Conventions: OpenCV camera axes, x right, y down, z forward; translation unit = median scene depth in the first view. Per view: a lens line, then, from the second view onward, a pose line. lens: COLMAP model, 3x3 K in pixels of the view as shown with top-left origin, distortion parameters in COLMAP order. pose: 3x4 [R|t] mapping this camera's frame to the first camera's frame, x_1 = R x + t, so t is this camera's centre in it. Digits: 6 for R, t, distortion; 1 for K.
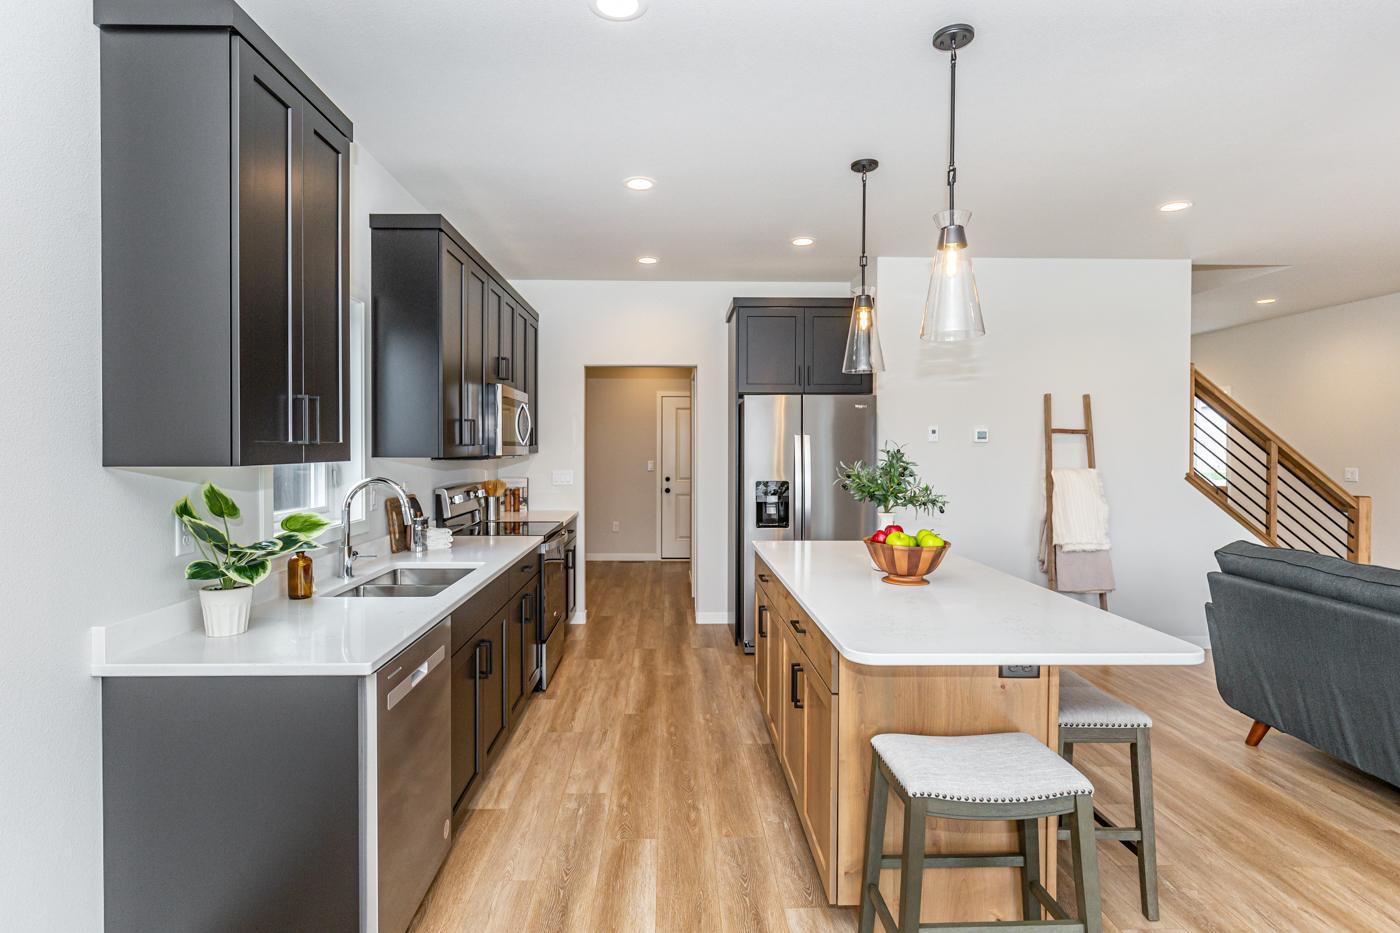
lens RADIAL K [[719.2, 0, 672.8], [0, 719.2, 452.9], [0, 0, 1]] dist [-0.000977, -0.002001]
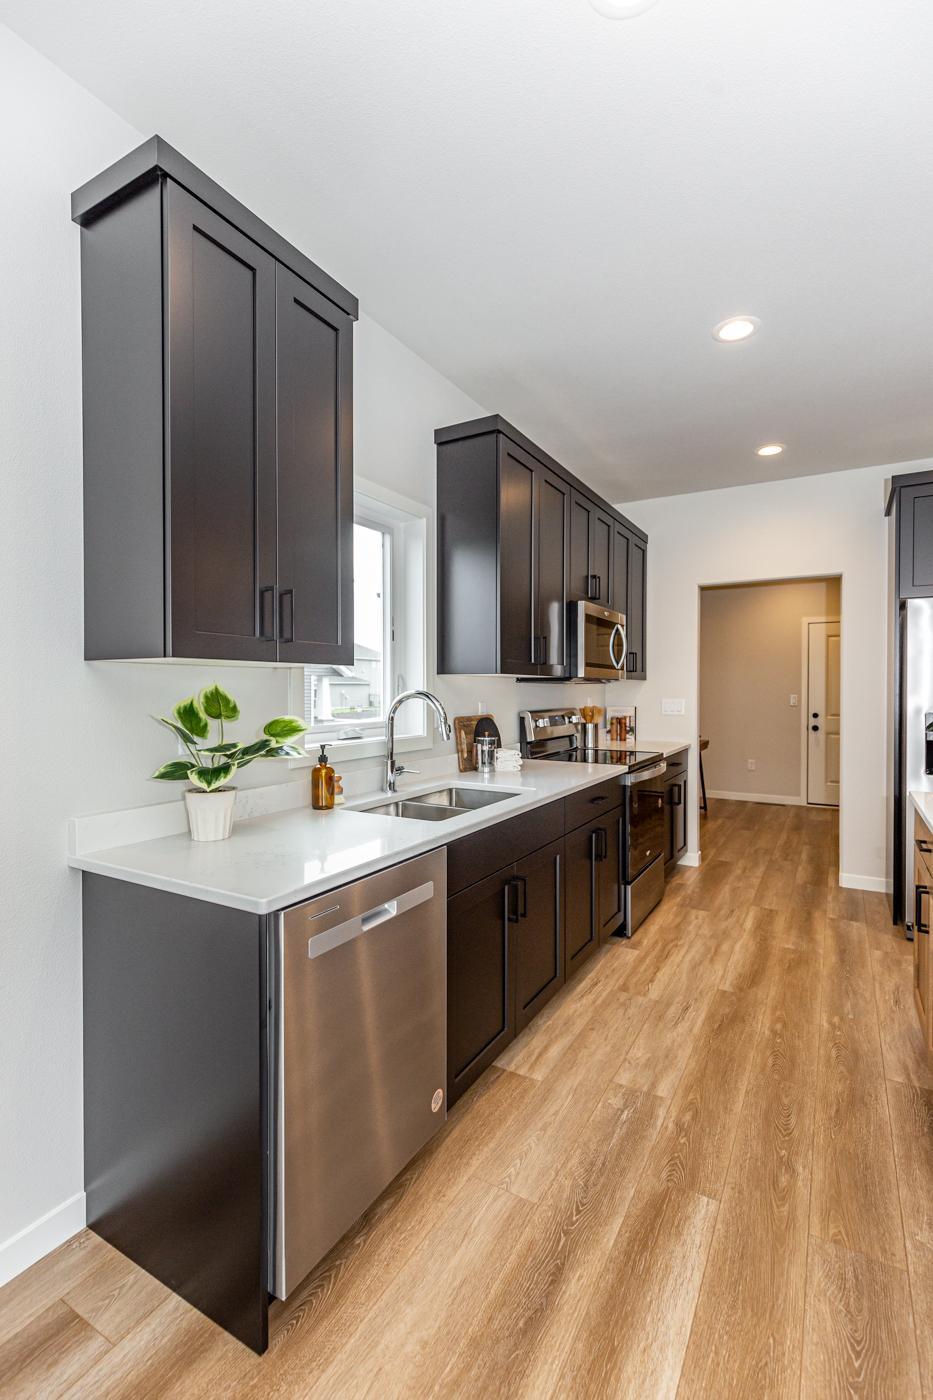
lens RADIAL K [[629.0, 0, 463.6], [0, 629.0, 695.2], [0, 0, 1]] dist [0.006862, -0.002336]
pose [[0.855217, 0.003799, -0.518256, 0.064961], [-0.004231, 0.999991, 0.000350, 0.034335], [0.518253, 0.001893, 0.855225, 0.270190]]
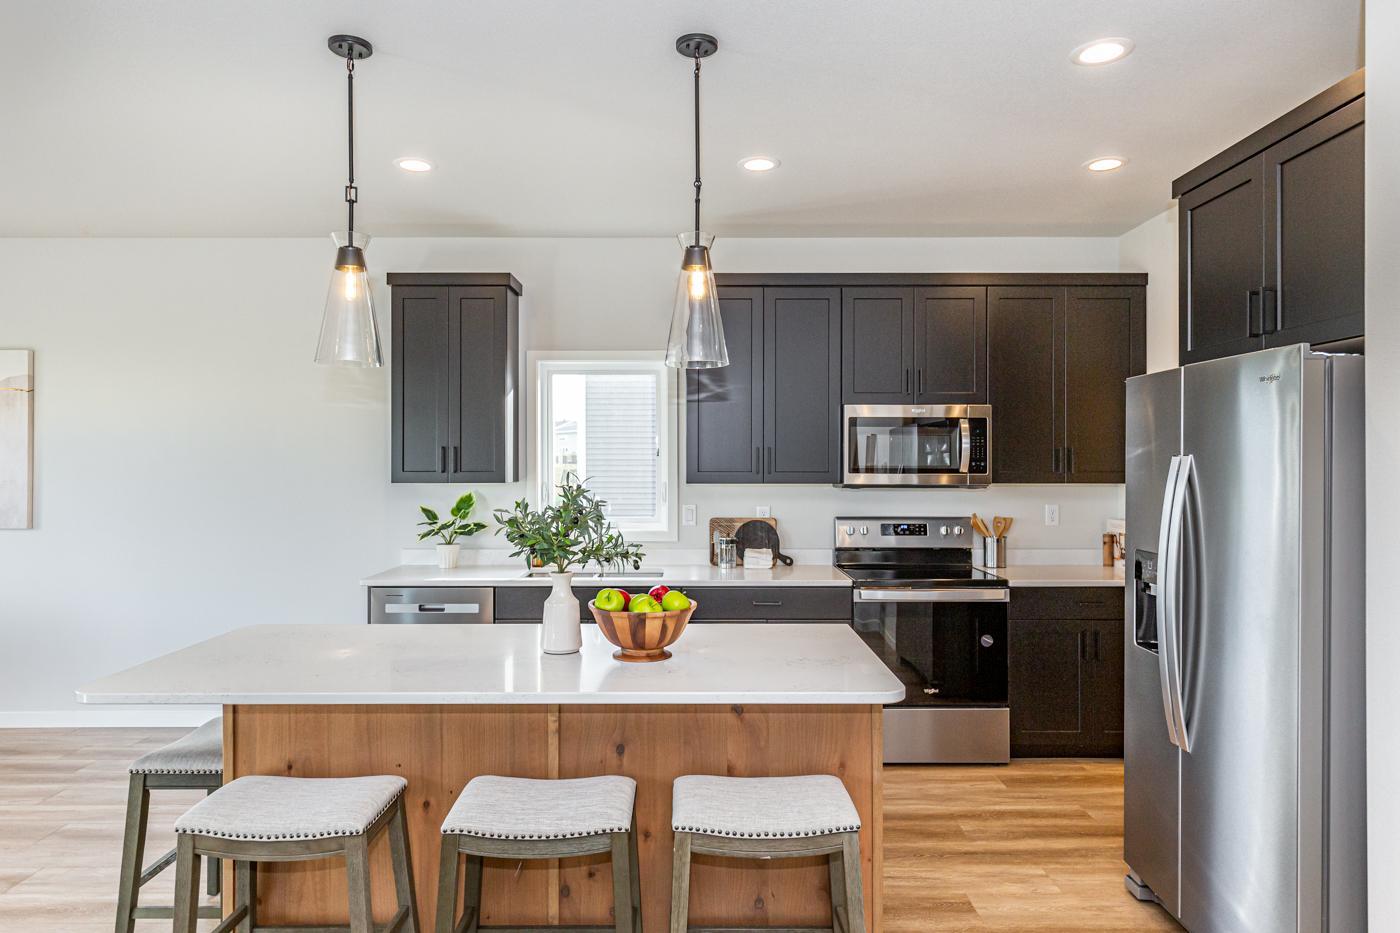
lens RADIAL K [[920.2, 0, 691.6], [0, 920.2, 445.1], [0, 0, 1]] dist [0.050567, -0.001093]
pose [[-0.020458, -0.031414, -0.999297, 1.140420], [-0.010212, 0.999461, -0.031211, -0.007924], [0.999739, 0.009566, -0.020767, 1.030602]]
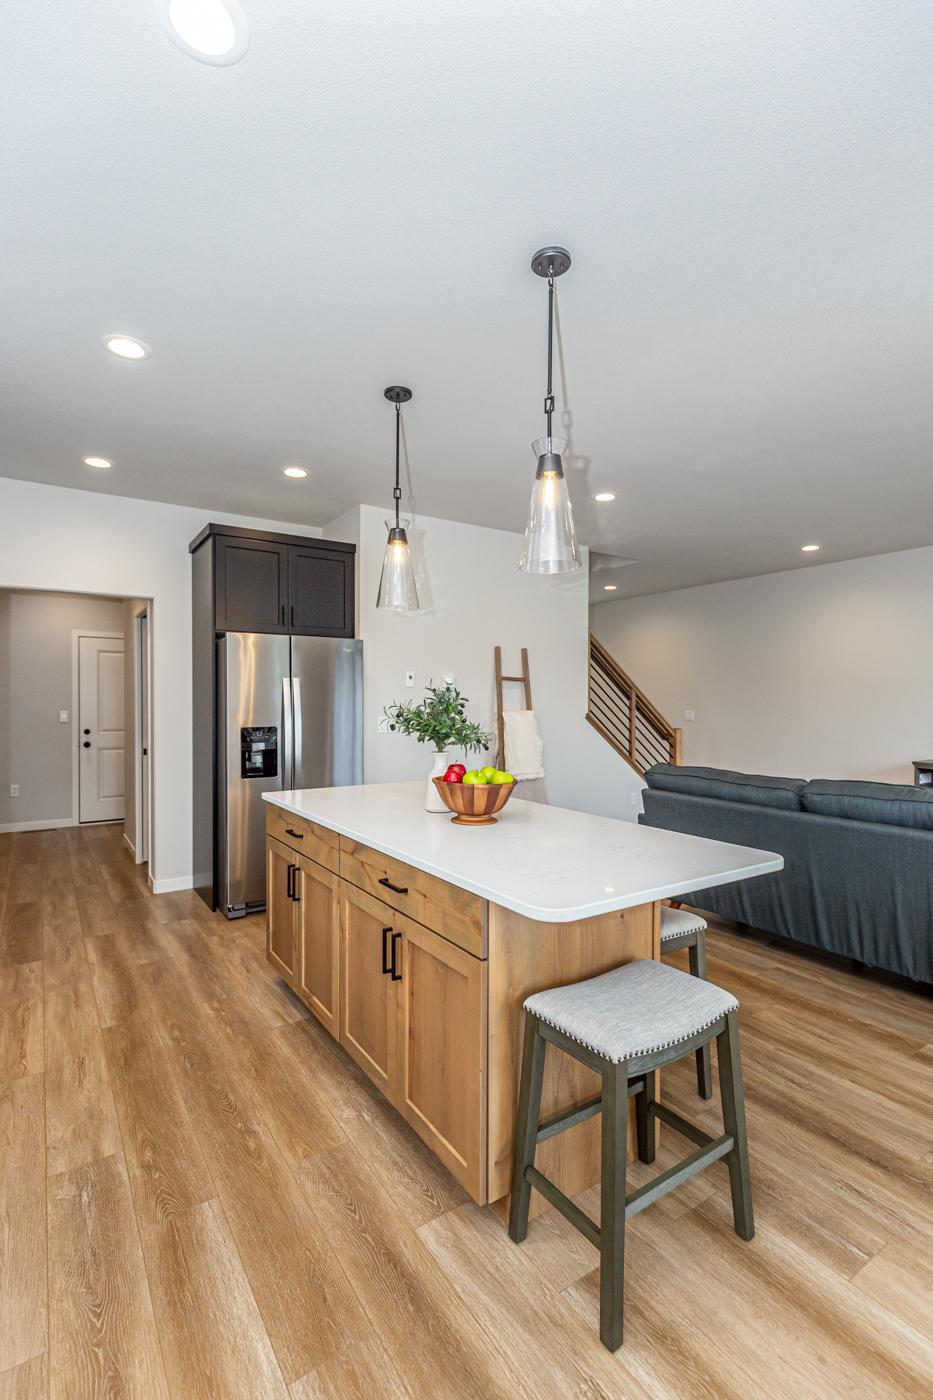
lens RADIAL K [[650.9, 0, 467.3], [0, 650.9, 704.7], [0, 0, 1]] dist [0.002686, -0.000319]
pose [[0.837603, -0.004128, 0.546264, -0.136684], [0.005384, 0.999985, -0.000700, 0.018496], [-0.546253, 0.003527, 0.837613, 0.223258]]
